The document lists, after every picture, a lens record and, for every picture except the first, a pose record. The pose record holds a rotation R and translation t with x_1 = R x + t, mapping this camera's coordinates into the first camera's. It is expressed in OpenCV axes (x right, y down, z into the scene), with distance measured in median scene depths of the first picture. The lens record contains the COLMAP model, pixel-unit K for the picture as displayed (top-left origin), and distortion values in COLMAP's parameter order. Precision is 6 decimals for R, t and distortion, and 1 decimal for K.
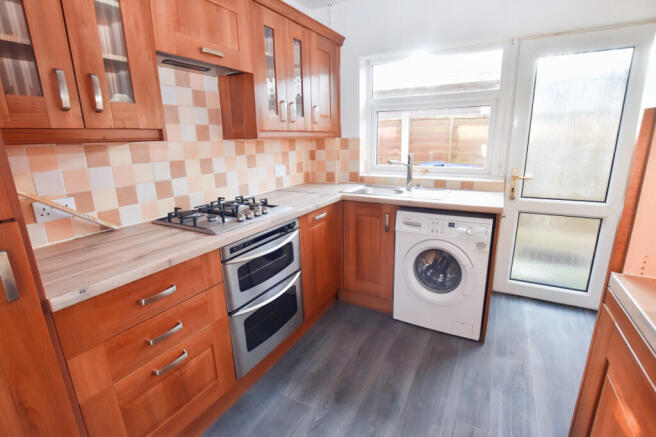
lens RADIAL K [[307.9, 0, 328.0], [0, 307.9, 218.5], [0, 0, 1]] dist [-0.021547, 0.000705]
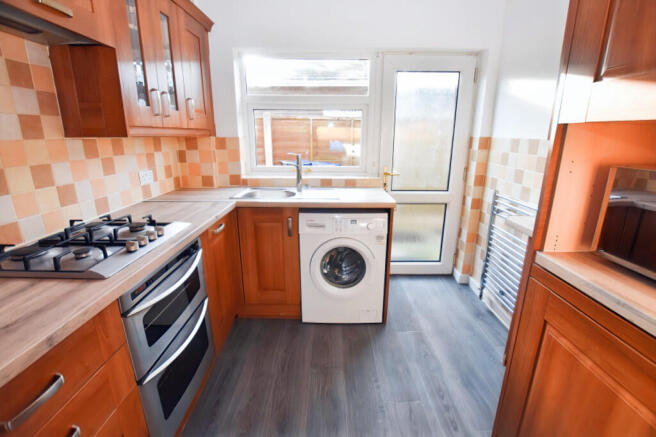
lens RADIAL K [[302.2, 0, 328.0], [0, 302.2, 218.5], [0, 0, 1]] dist [-0.020747, 0.000265]
pose [[0.873328, -0.106281, 0.475397, -0.153916], [0.100935, 0.994211, 0.036845, -0.035433], [-0.476561, 0.015806, 0.878999, 0.115907]]
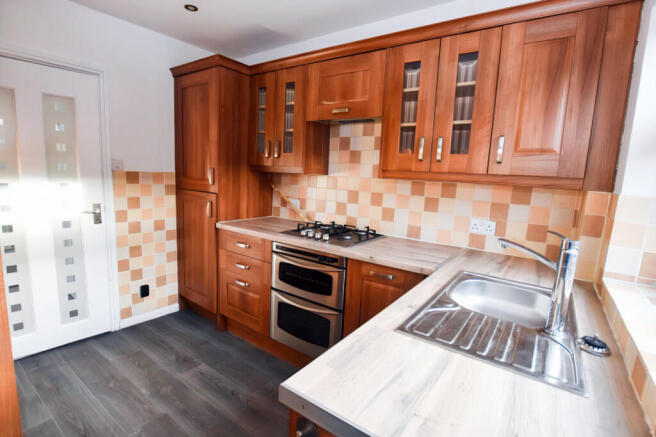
lens RADIAL K [[307.9, 0, 328.0], [0, 307.9, 218.5], [0, 0, 1]] dist [-0.021547, 0.000705]
pose [[-0.109447, 0.161281, -0.980821, 0.726181], [-0.291853, 0.938042, 0.186813, -0.247504], [0.950181, 0.306702, -0.055595, 0.845971]]
